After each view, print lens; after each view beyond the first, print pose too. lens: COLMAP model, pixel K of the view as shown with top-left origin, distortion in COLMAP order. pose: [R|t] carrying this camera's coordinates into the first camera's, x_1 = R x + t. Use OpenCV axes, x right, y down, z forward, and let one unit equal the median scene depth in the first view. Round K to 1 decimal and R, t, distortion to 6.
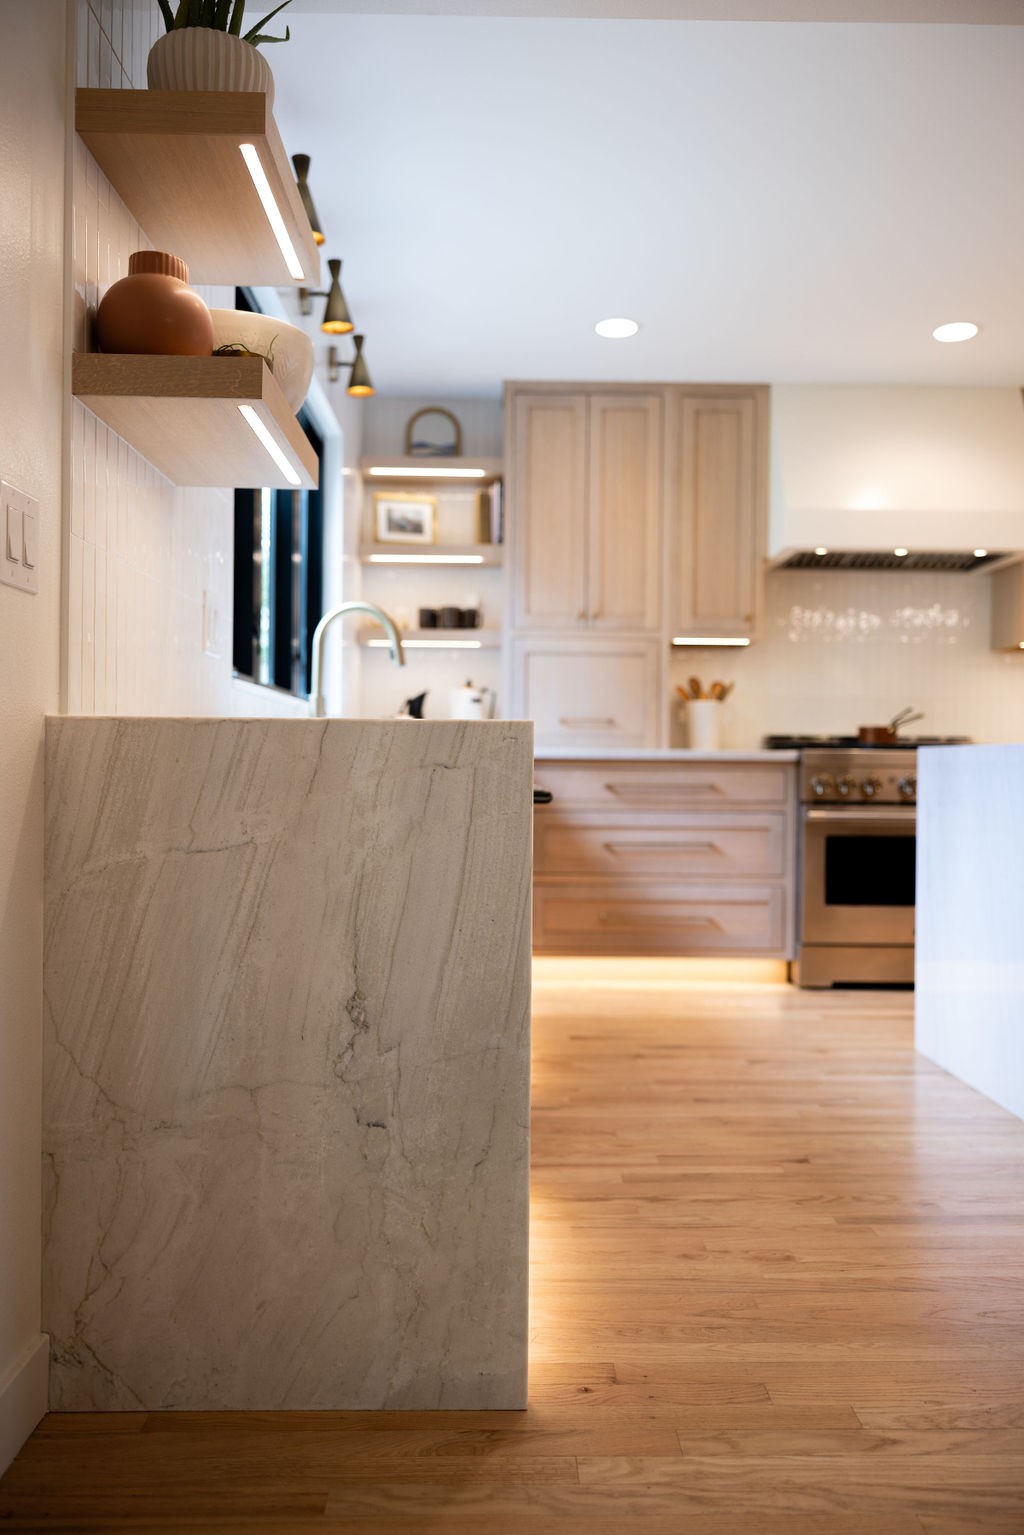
lens RADIAL K [[1146.9, 0, 512.0], [0, 1146.9, 767.5], [0, 0, 1]] dist [-0.008992, -0.000763]
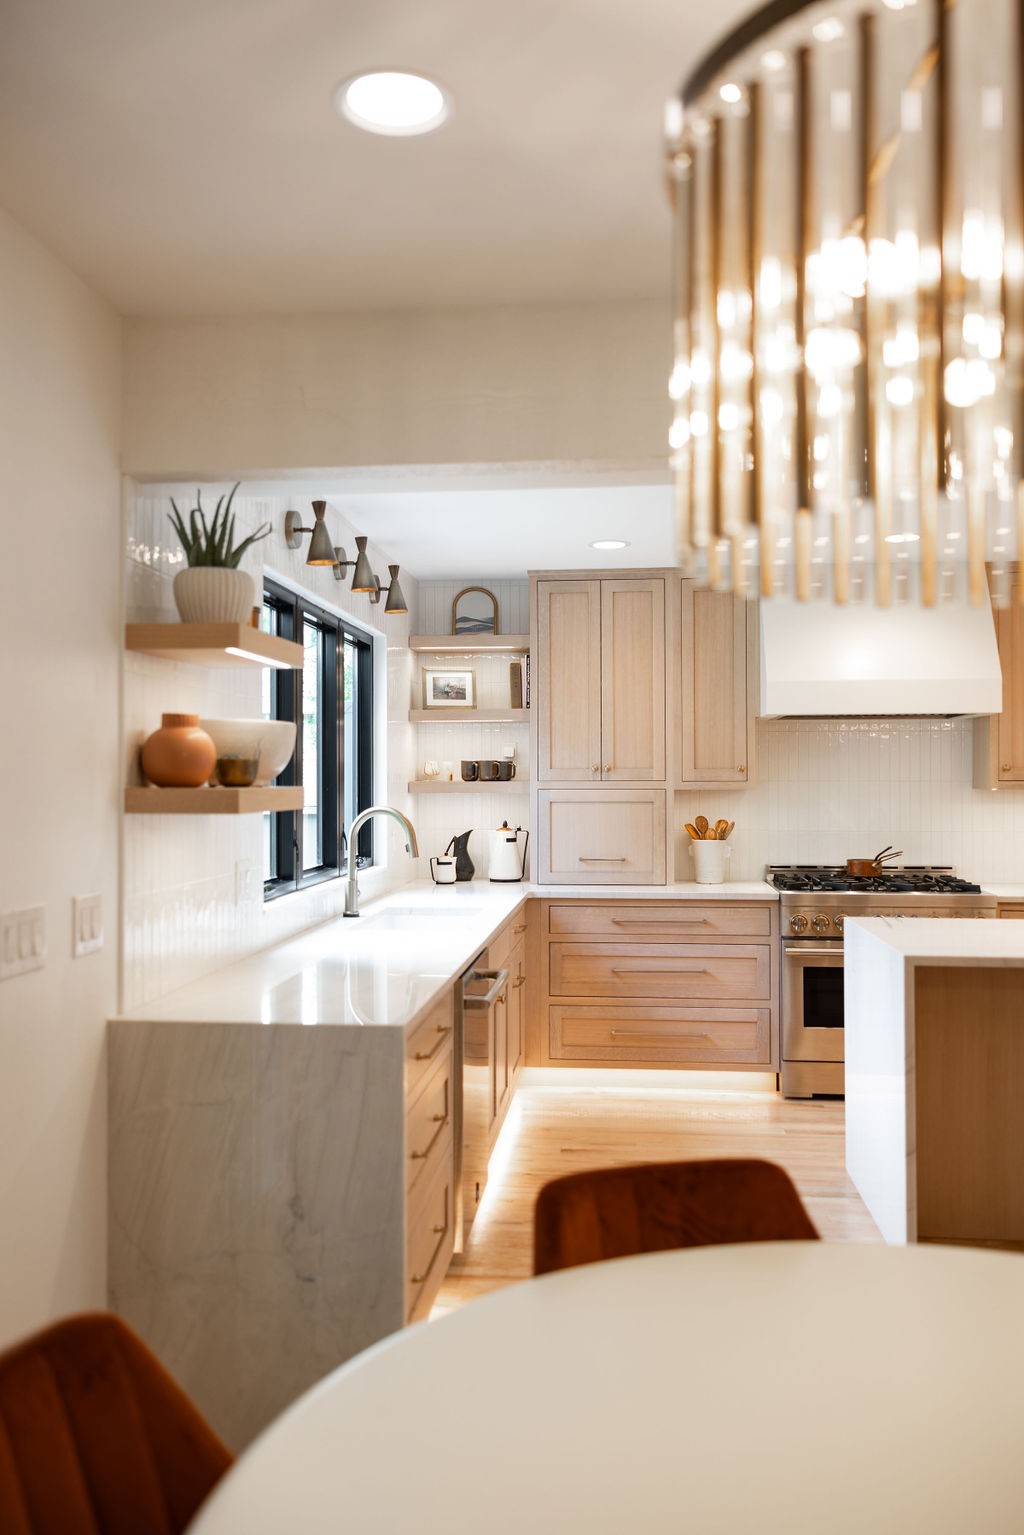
lens RADIAL K [[1146.9, 0, 512.0], [0, 1146.9, 767.5], [0, 0, 1]] dist [-0.008992, -0.000763]
pose [[0.993499, -0.013499, -0.113034, 0.106501], [0.011044, 0.999690, -0.022318, -0.109318], [0.113300, 0.020924, 0.993340, -0.169476]]
